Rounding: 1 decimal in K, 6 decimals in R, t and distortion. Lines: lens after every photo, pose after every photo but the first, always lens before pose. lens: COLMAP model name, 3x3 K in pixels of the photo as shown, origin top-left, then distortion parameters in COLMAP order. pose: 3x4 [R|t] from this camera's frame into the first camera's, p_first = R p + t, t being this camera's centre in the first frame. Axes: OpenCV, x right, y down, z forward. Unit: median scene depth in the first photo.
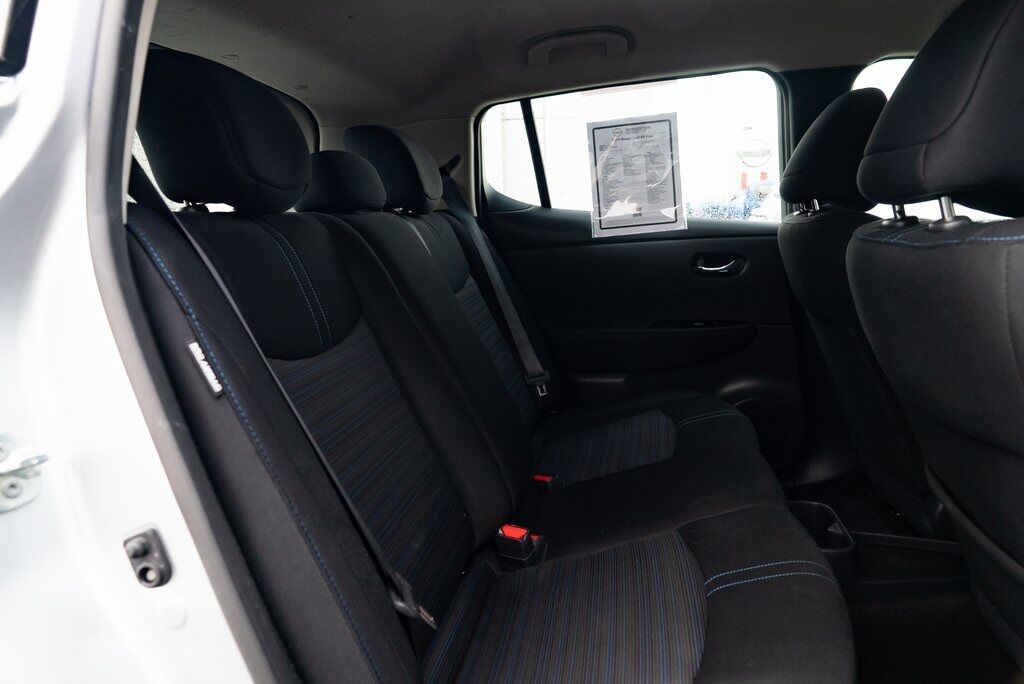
lens RADIAL K [[698.1, 0, 512.0], [0, 698.1, 342.0], [0, 0, 1]] dist [-0.030395, 0.016871]
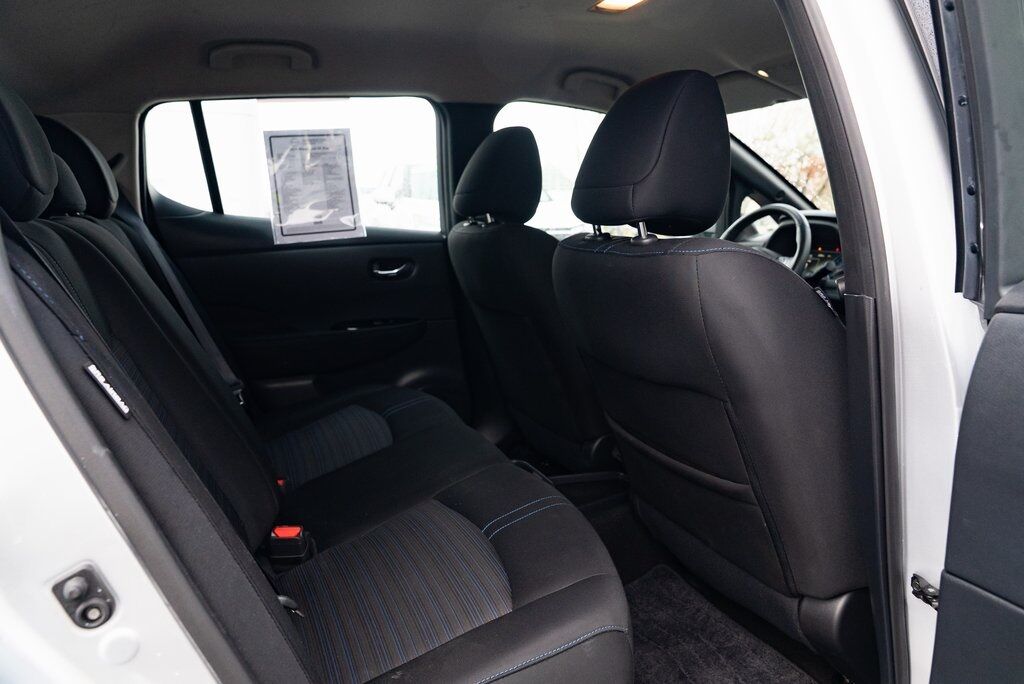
lens RADIAL K [[698.1, 0, 512.0], [0, 698.1, 342.0], [0, 0, 1]] dist [-0.030395, 0.016871]
pose [[0.834059, -0.072955, 0.546831, -0.166946], [0.074609, 0.997028, 0.019221, -0.001727], [-0.546607, 0.024767, 0.837023, -0.031224]]
